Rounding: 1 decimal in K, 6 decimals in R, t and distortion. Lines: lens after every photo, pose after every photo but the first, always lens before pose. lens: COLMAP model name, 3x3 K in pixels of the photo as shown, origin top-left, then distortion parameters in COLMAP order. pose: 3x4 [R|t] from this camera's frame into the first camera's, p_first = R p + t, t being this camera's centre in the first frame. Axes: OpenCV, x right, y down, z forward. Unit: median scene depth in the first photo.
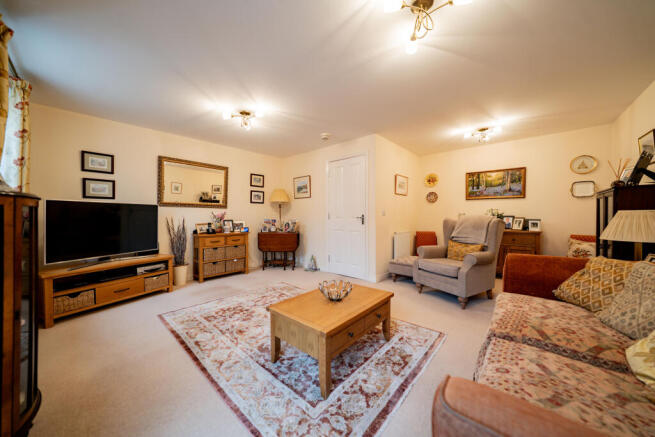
lens RADIAL K [[229.1, 0, 326.1], [0, 229.1, 215.4], [0, 0, 1]] dist [-0.018924, 0.000013]
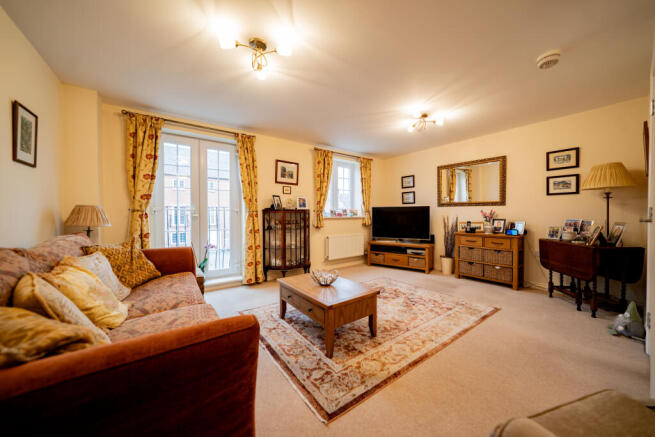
lens RADIAL K [[229.1, 0, 324.7], [0, 229.1, 219.3], [0, 0, 1]] dist [-0.018924, 0.000013]
pose [[-0.220032, 0.024254, -0.975191, 0.691962], [0.009549, 0.999697, 0.022709, -0.006060], [0.975446, -0.004315, -0.220197, 0.721488]]
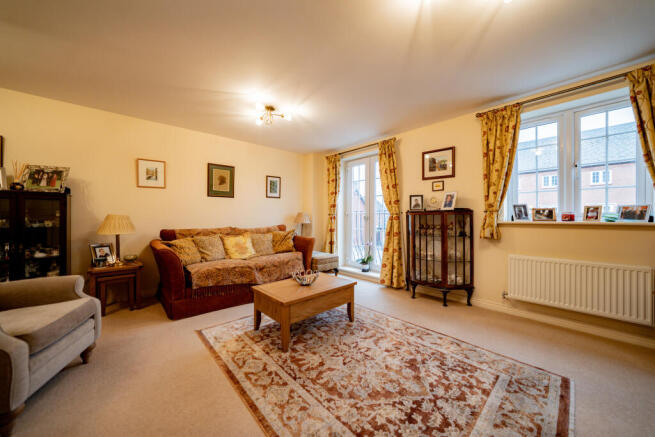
lens RADIAL K [[229.1, 0, 324.3], [0, 229.1, 216.9], [0, 0, 1]] dist [-0.018924, 0.000013]
pose [[-0.994779, 0.002056, 0.102036, -0.108734], [0.000872, 0.999932, -0.011649, 0.004809], [-0.102053, -0.011499, -0.994713, 1.277482]]
